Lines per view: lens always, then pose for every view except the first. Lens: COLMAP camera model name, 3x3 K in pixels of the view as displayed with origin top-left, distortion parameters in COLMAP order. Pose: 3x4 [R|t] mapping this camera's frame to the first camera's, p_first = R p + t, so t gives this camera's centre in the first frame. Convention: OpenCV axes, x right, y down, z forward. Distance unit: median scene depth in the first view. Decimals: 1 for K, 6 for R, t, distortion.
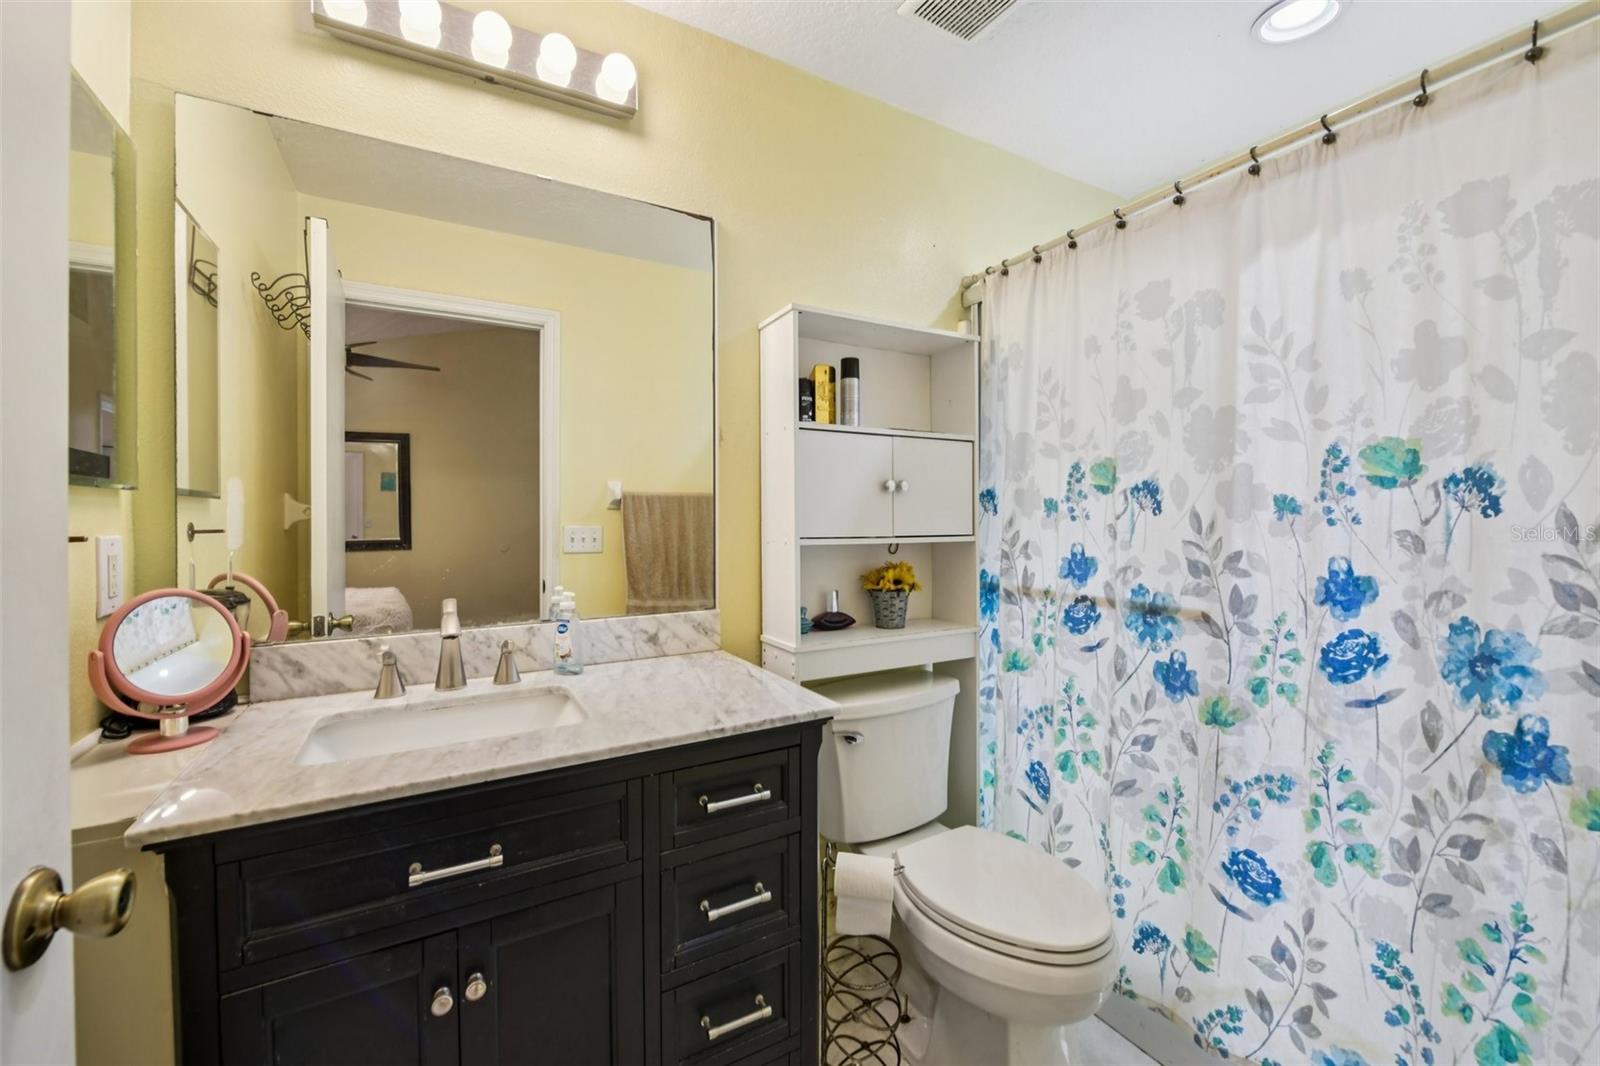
lens RADIAL K [[640.0, 0, 807.0], [0, 640.0, 528.1], [0, 0, 1]] dist [-0.016725, -0.001231]
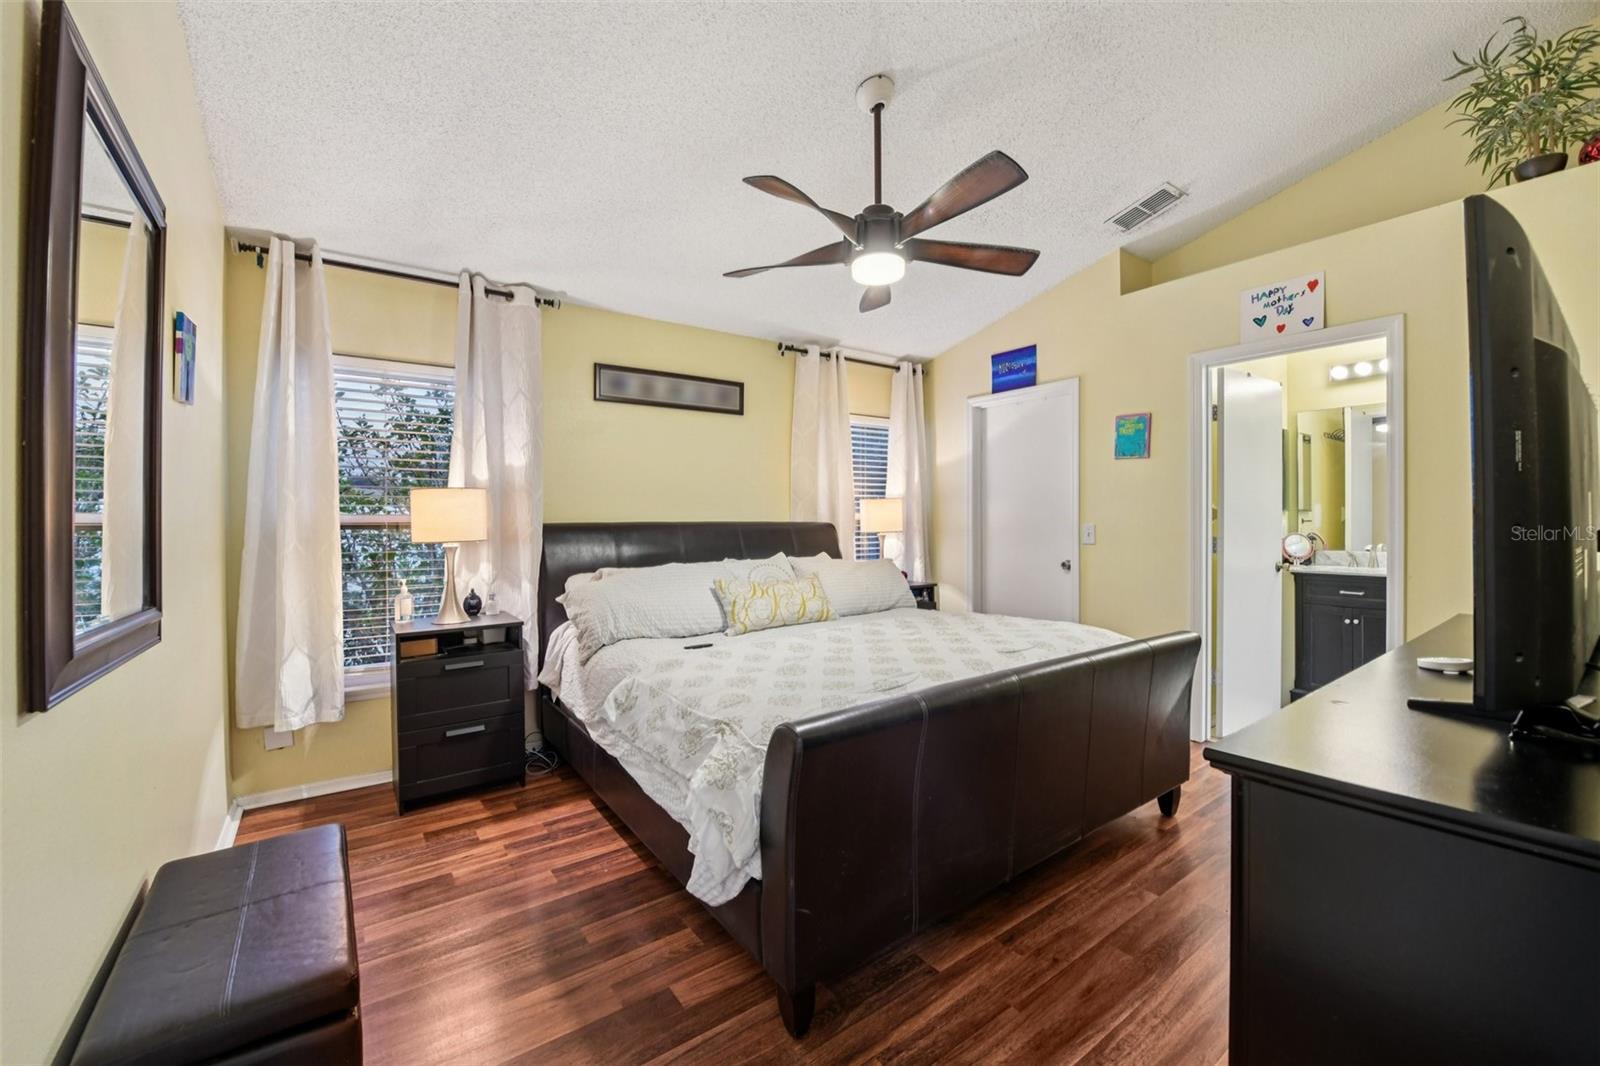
lens RADIAL K [[640.0, 0, 795.7], [0, 640.0, 520.7], [0, 0, 1]] dist [-0.016725, -0.001231]
pose [[0.108911, 0.010570, -0.993995, 1.784755], [-0.001222, 0.999944, 0.010499, -0.016102], [0.994051, 0.000071, 0.108918, -1.762236]]
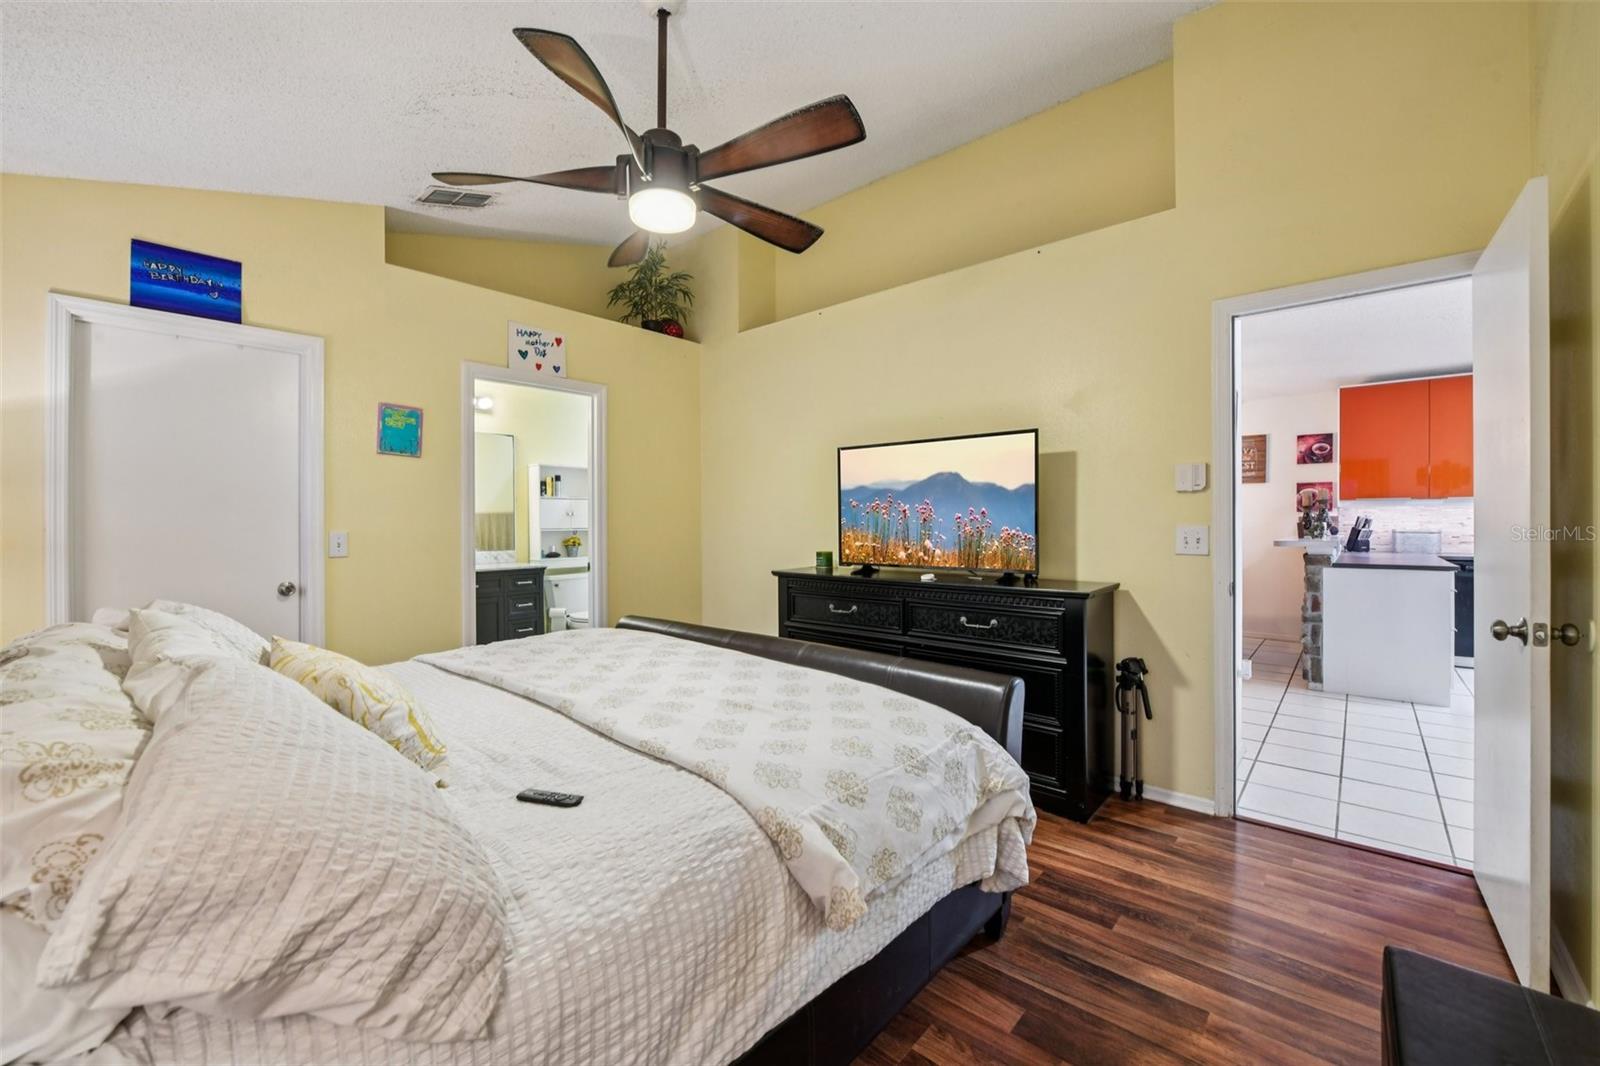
lens RADIAL K [[640.0, 0, 804.5], [0, 640.0, 526.7], [0, 0, 1]] dist [-0.016725, -0.001231]
pose [[0.943832, 0.000248, 0.330426, 0.183450], [0.000425, 0.999998, -0.001964, 0.010725], [-0.330426, 0.001994, 0.943830, -2.616717]]
